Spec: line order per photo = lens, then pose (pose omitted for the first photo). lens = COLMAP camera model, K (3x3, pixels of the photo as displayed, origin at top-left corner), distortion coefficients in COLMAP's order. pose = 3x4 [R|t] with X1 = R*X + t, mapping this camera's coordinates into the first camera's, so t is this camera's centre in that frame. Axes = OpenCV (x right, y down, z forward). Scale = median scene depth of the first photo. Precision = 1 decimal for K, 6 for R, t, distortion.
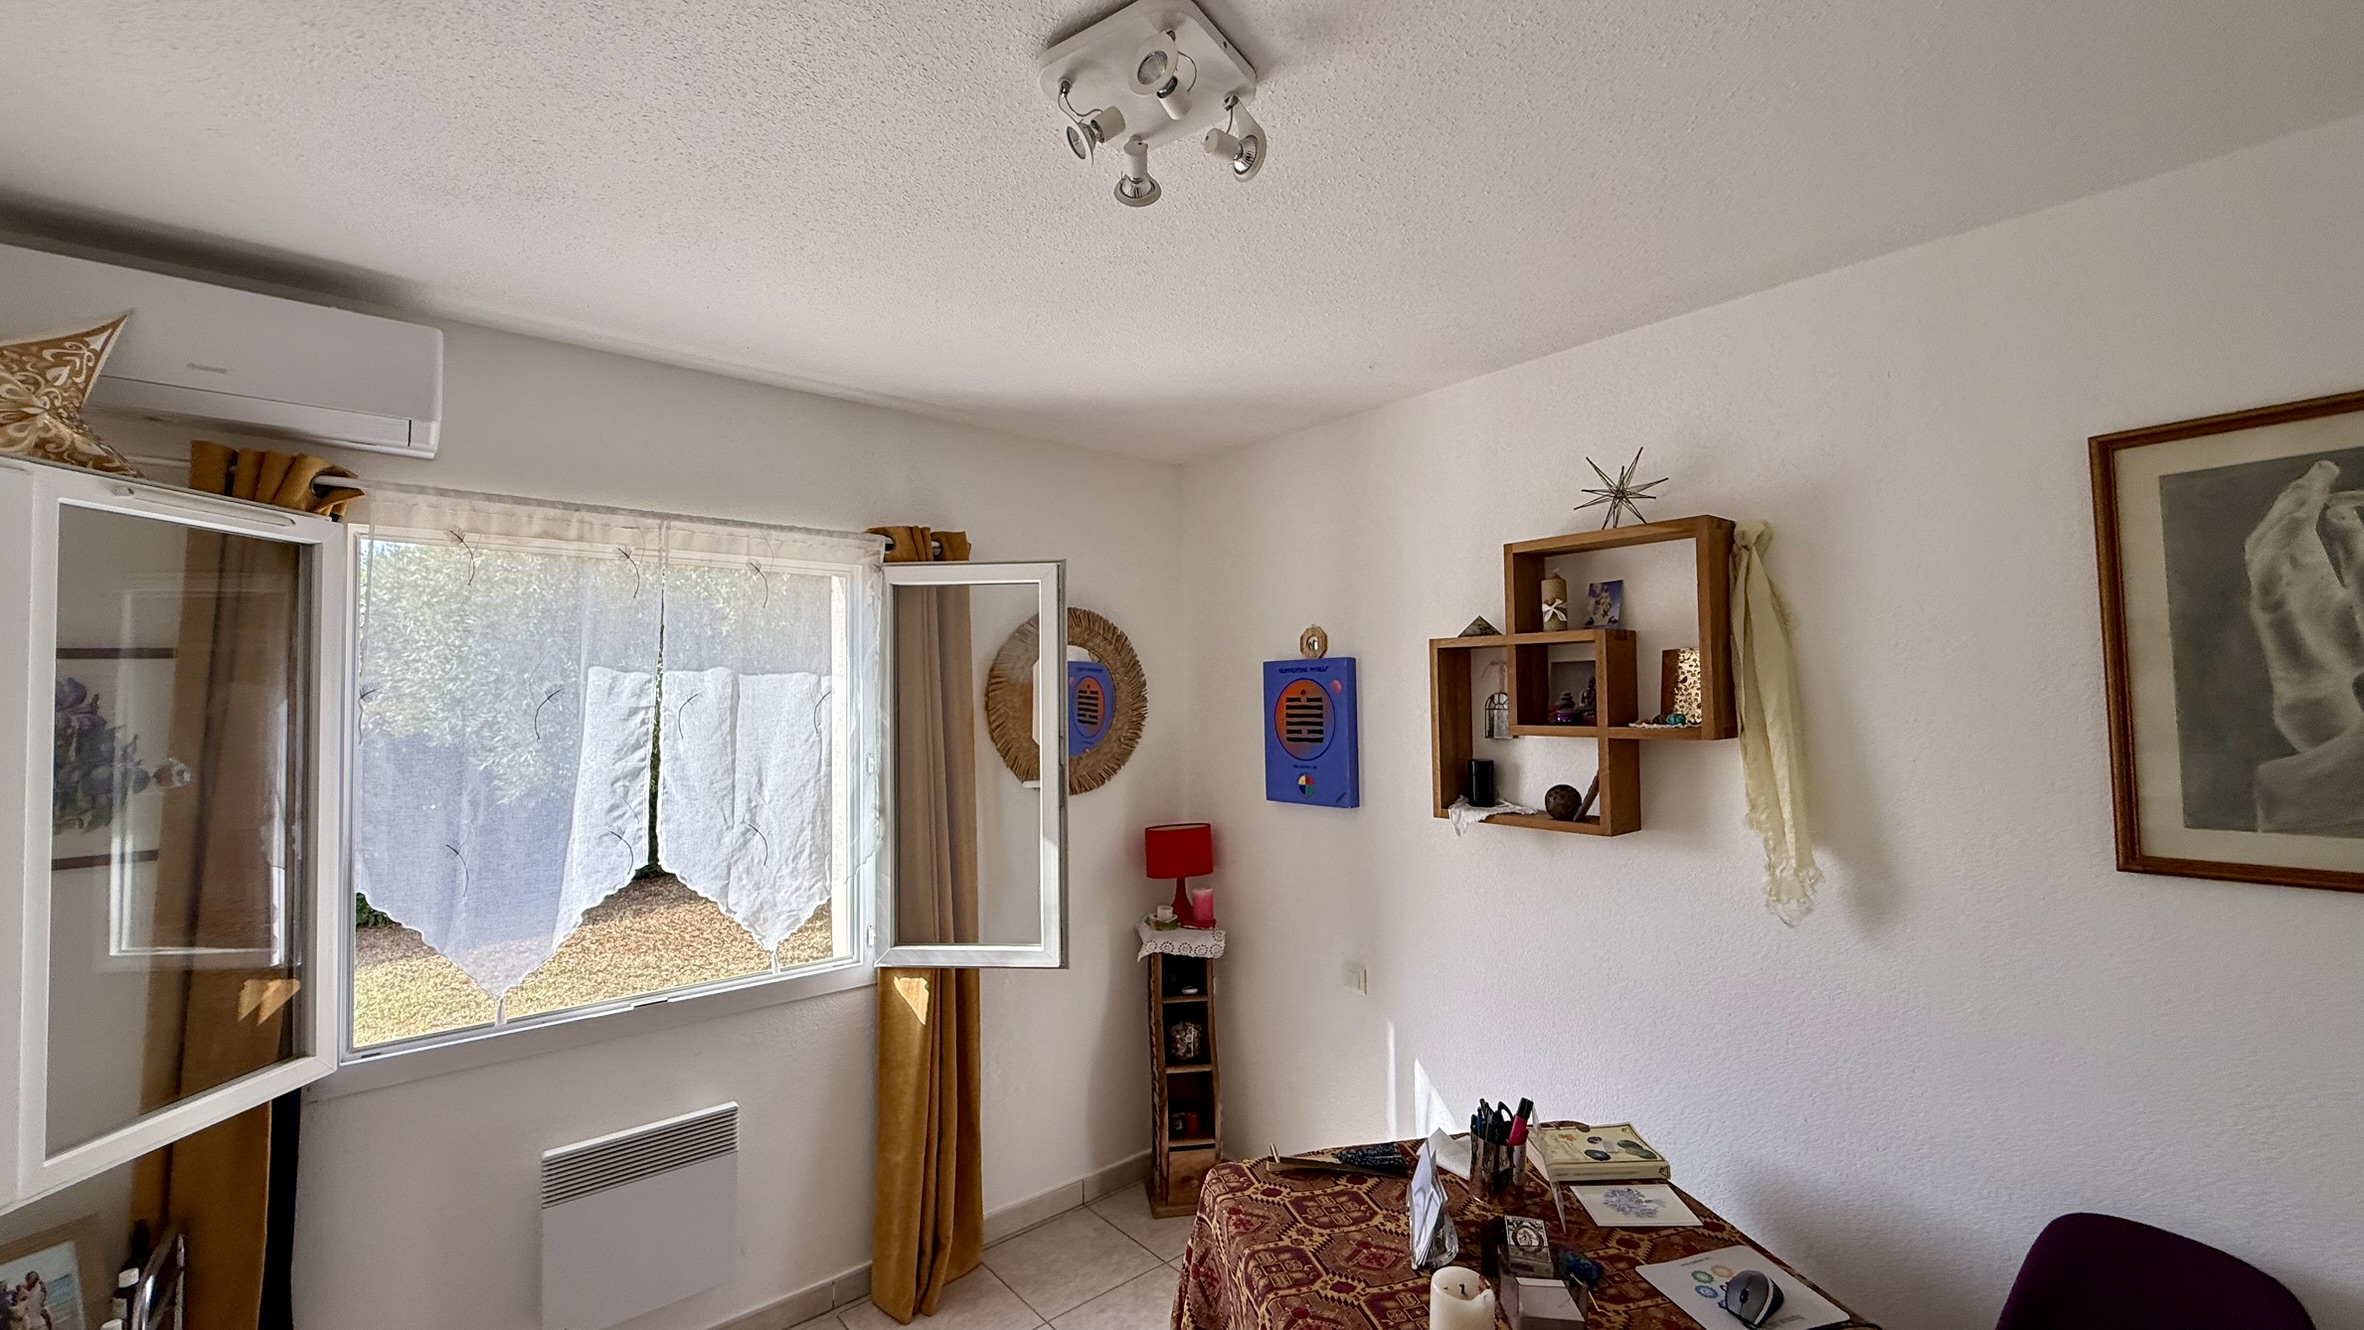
lens RADIAL K [[949.2, 0, 1182.0], [0, 949.2, 665.0], [0, 0, 1]] dist [0.000710, -0.000248]
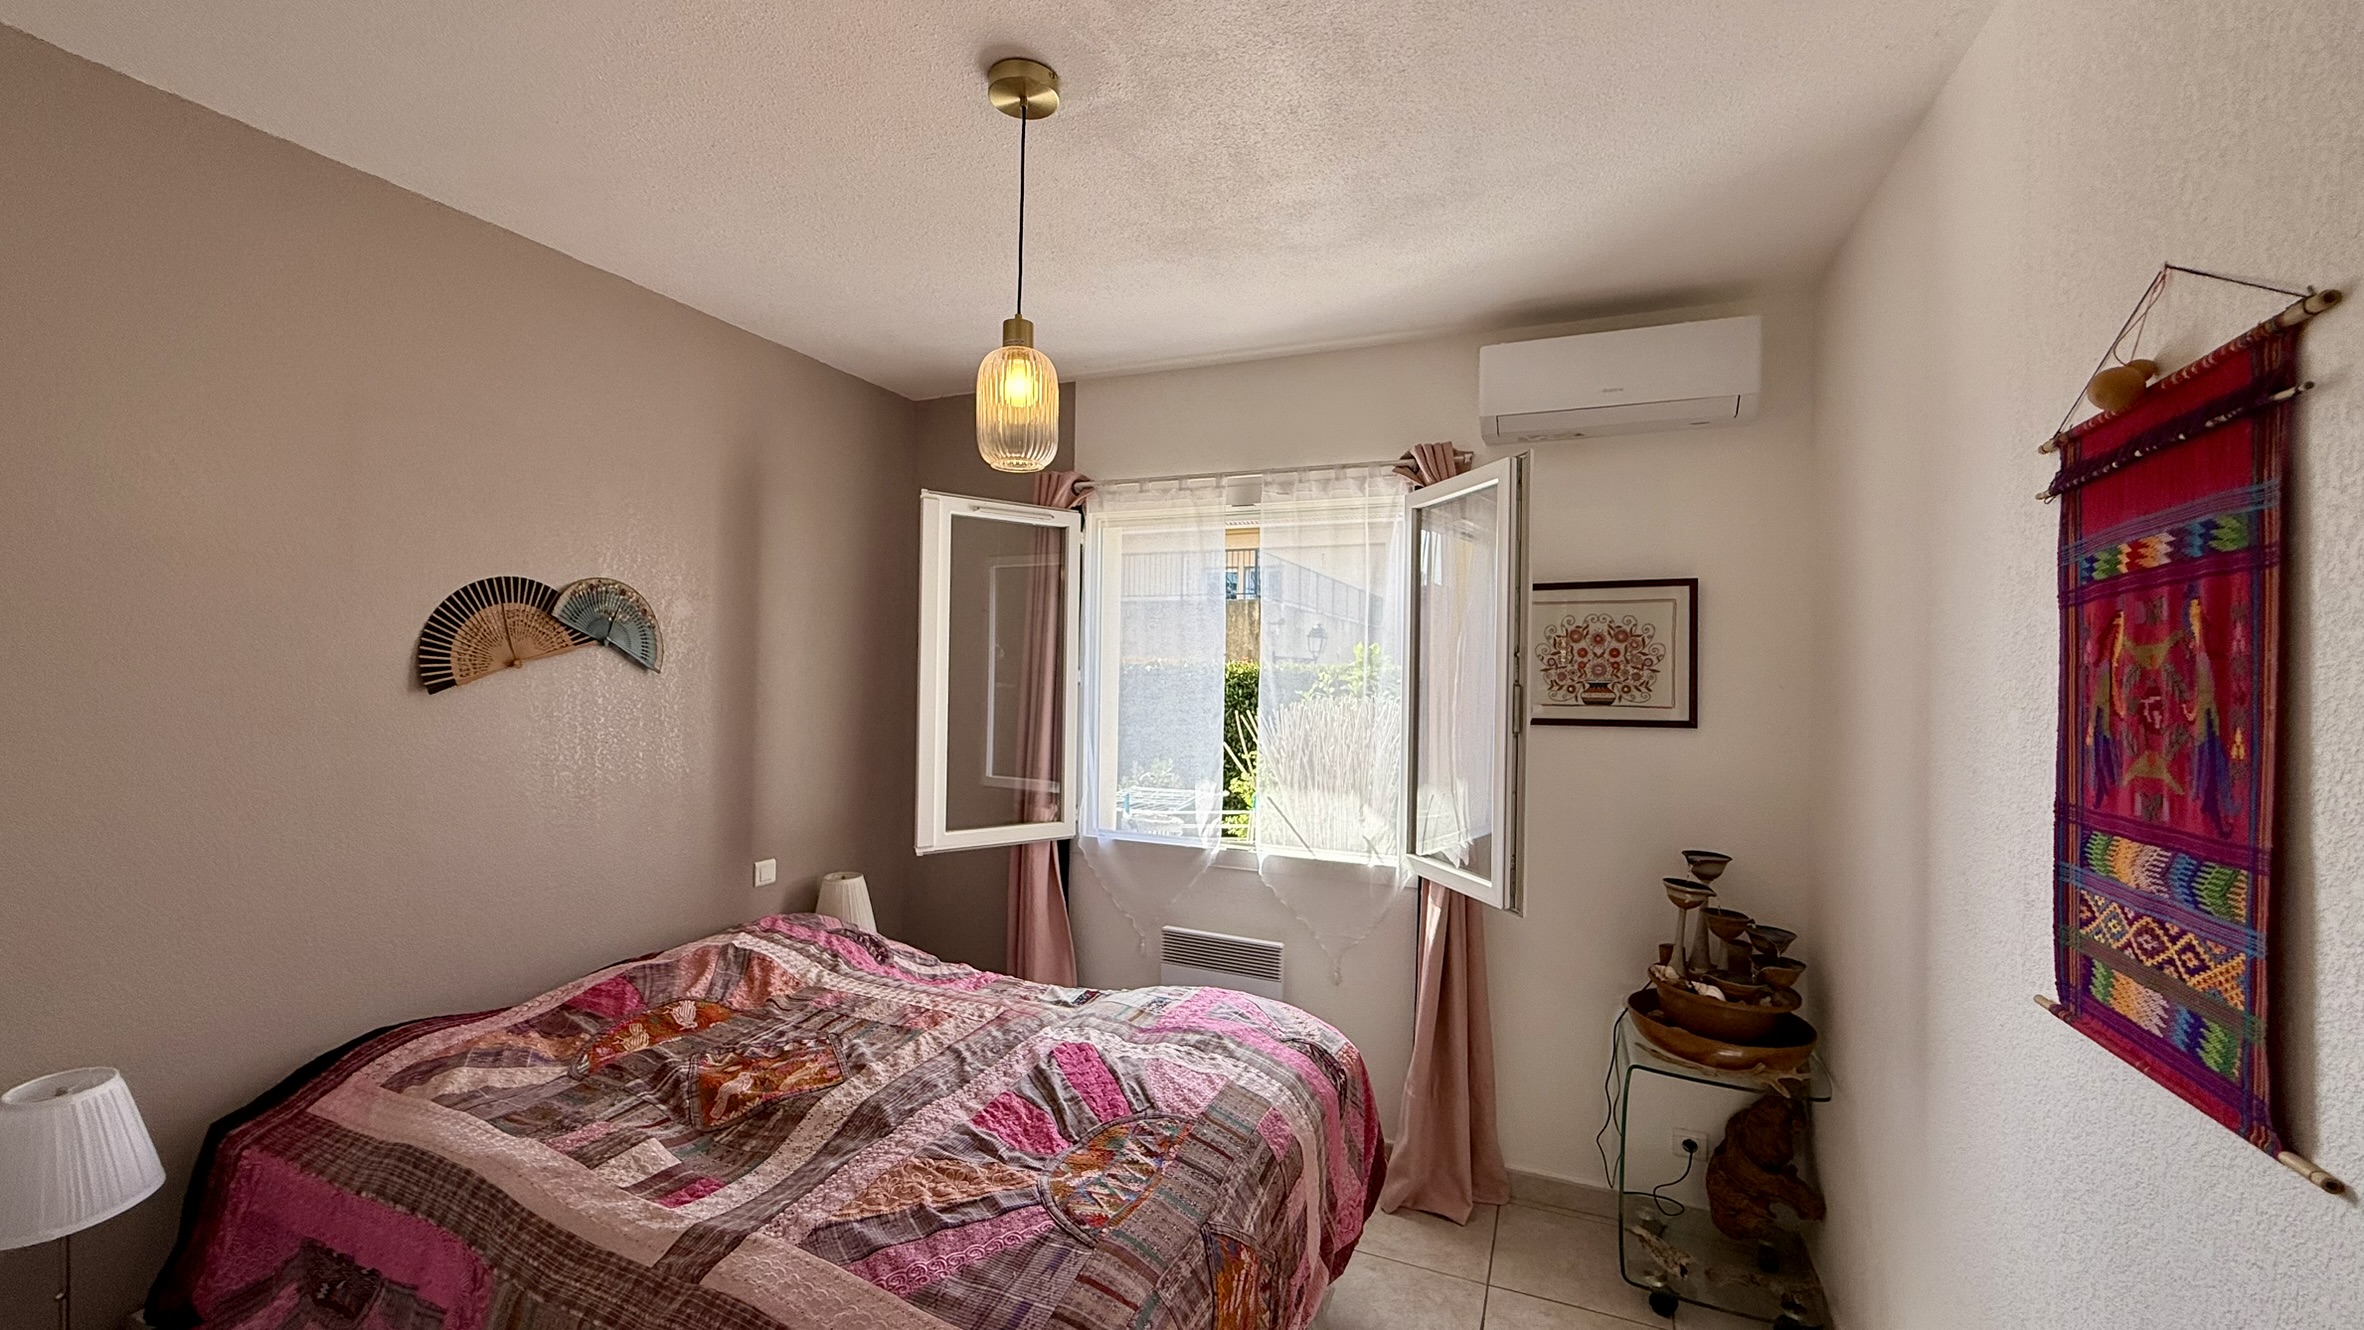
lens RADIAL K [[949.2, 0, 1182.0], [0, 949.2, 665.0], [0, 0, 1]] dist [0.000710, -0.000248]
pose [[0.444581, 0.027592, -0.895314, 0.667712], [0.005729, 0.999417, 0.033646, 0.059927], [0.895720, -0.020087, 0.444164, 0.388069]]
